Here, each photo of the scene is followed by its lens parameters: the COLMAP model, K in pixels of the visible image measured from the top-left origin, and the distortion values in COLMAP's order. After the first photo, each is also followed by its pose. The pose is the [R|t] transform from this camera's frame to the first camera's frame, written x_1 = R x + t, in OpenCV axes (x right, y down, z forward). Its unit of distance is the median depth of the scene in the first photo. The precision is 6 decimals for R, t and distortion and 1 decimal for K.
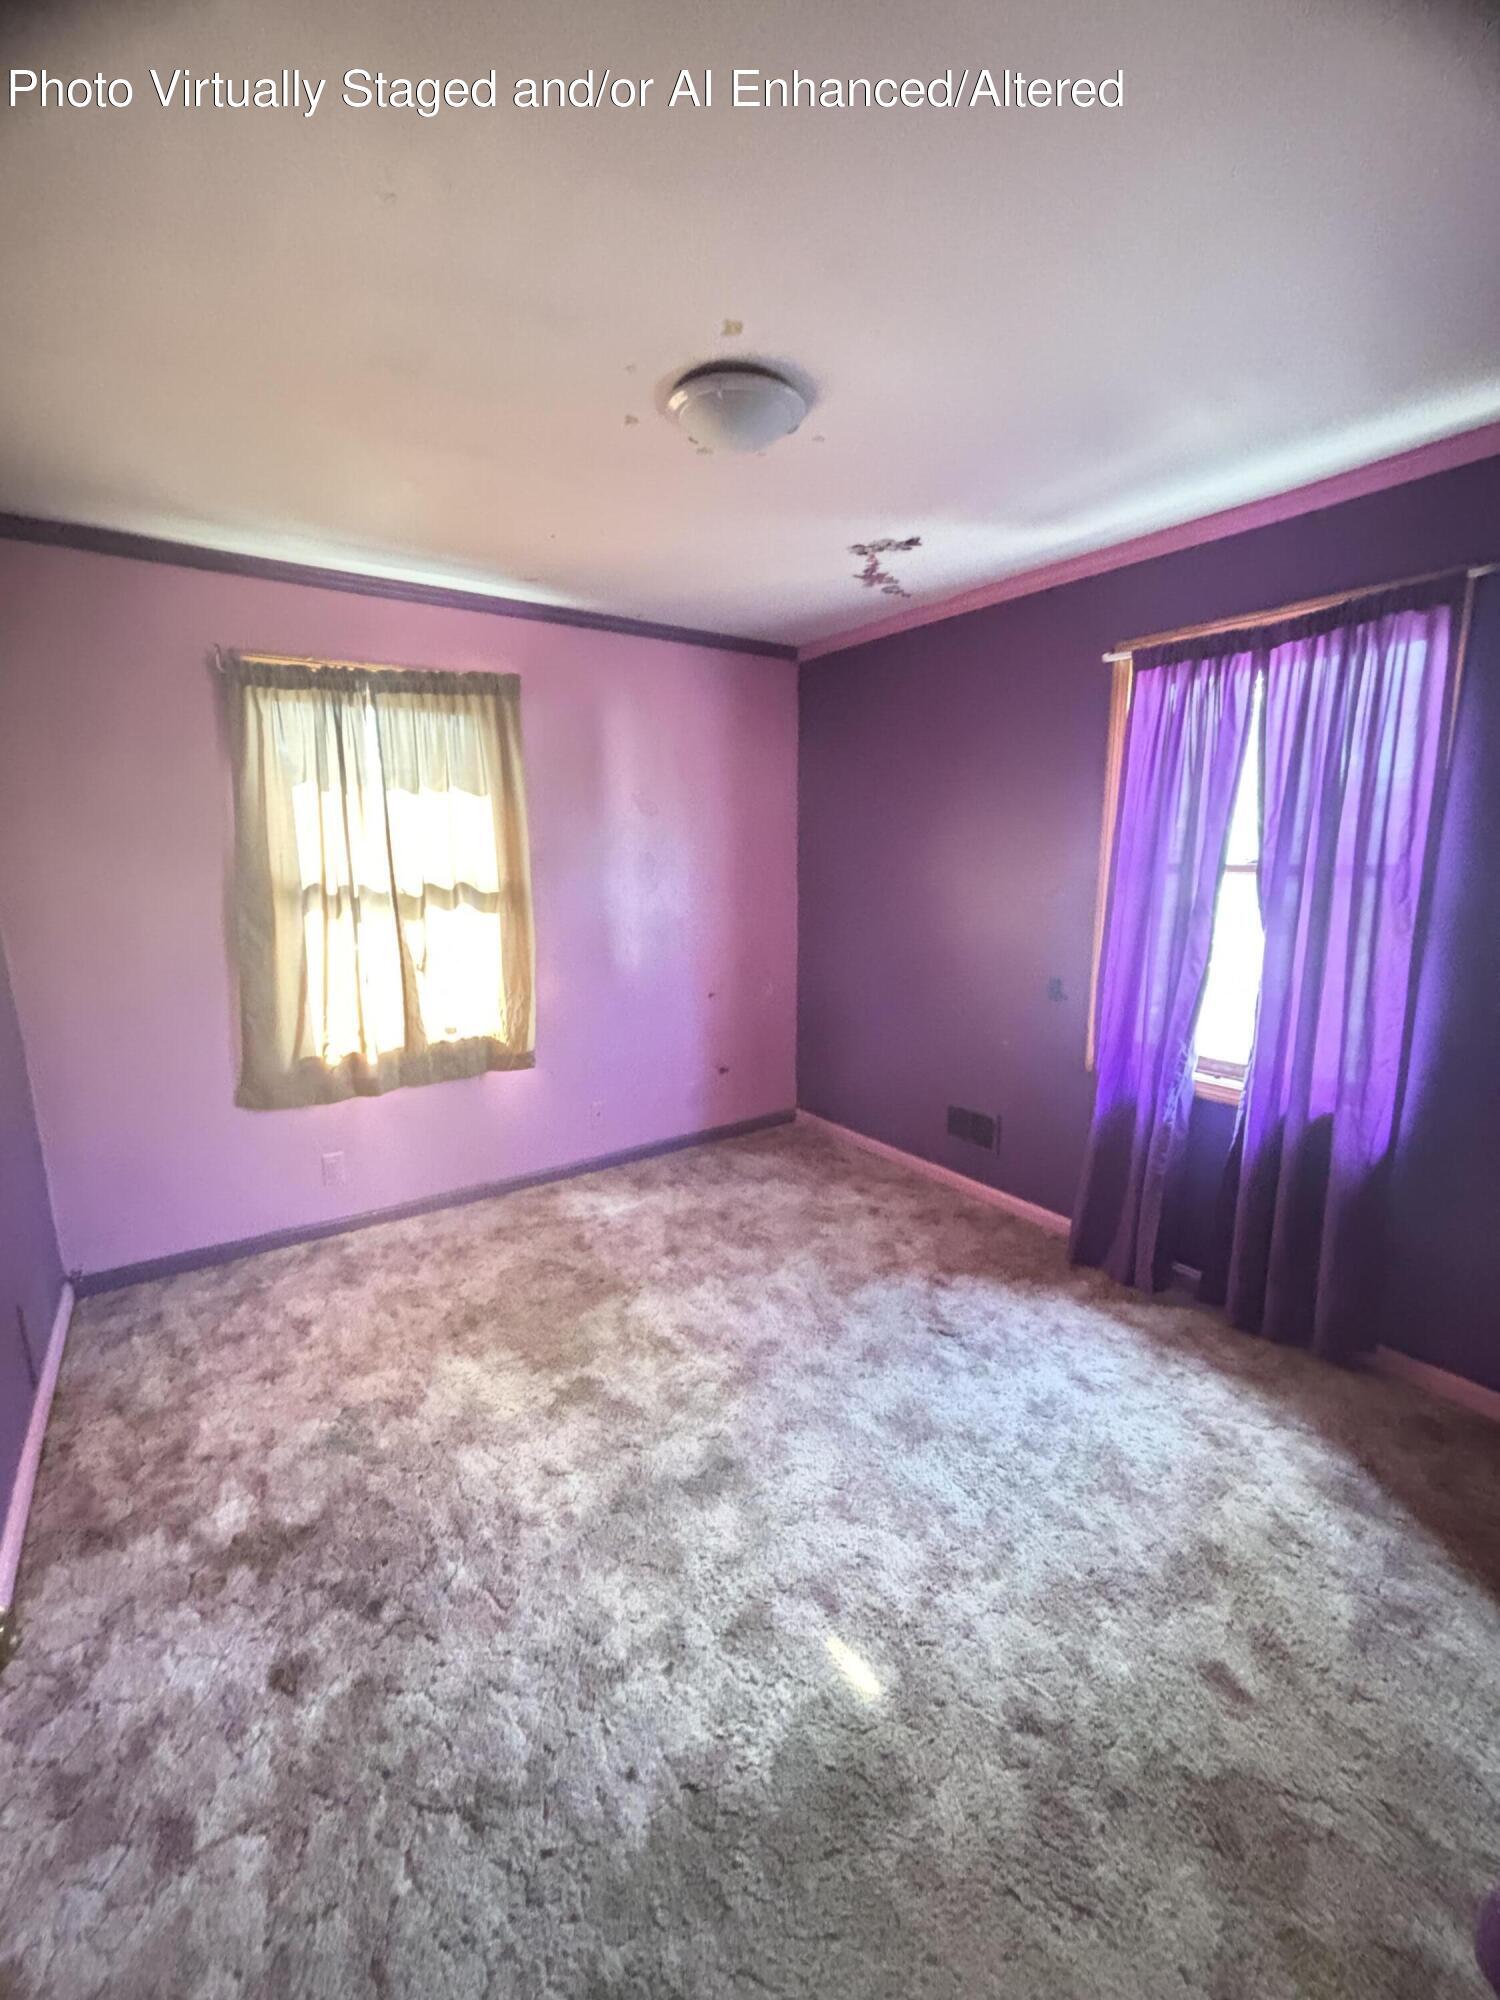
lens RADIAL K [[814.8, 0, 744.4], [0, 814.8, 995.5], [0, 0, 1]] dist [0.012450, -0.000609]
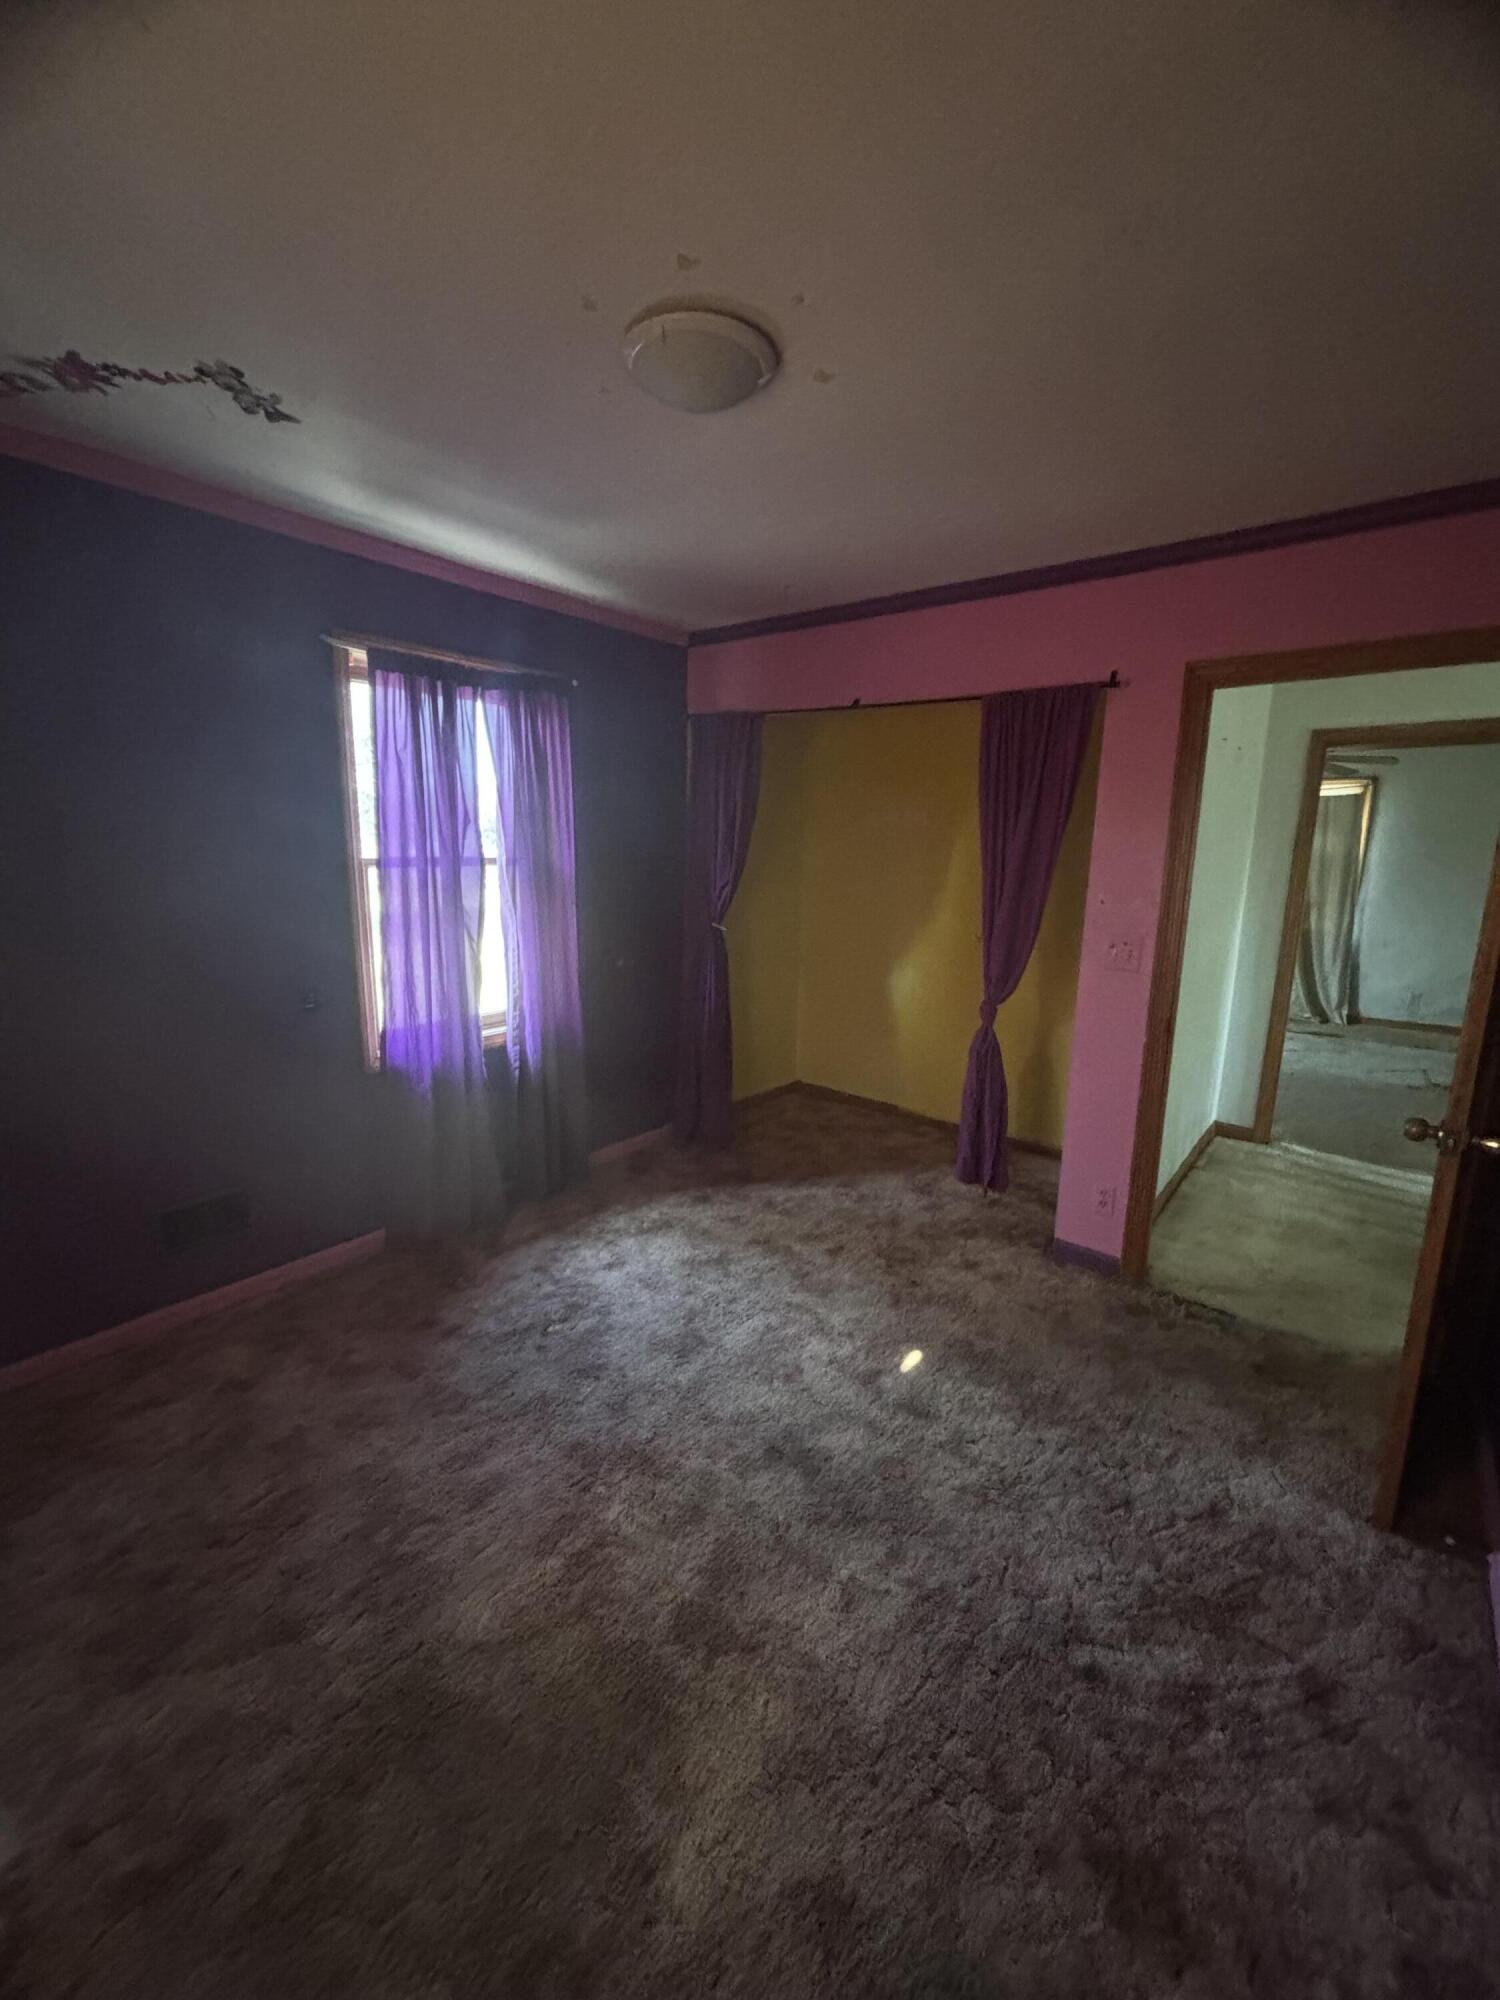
lens RADIAL K [[814.8, 0, 748.5], [0, 814.8, 997.0], [0, 0, 1]] dist [0.012450, -0.000609]
pose [[-0.271403, -0.176609, 0.946124, -0.925558], [0.160857, 0.960871, 0.225505, -0.217928], [-0.948929, 0.213393, -0.232374, 1.206616]]
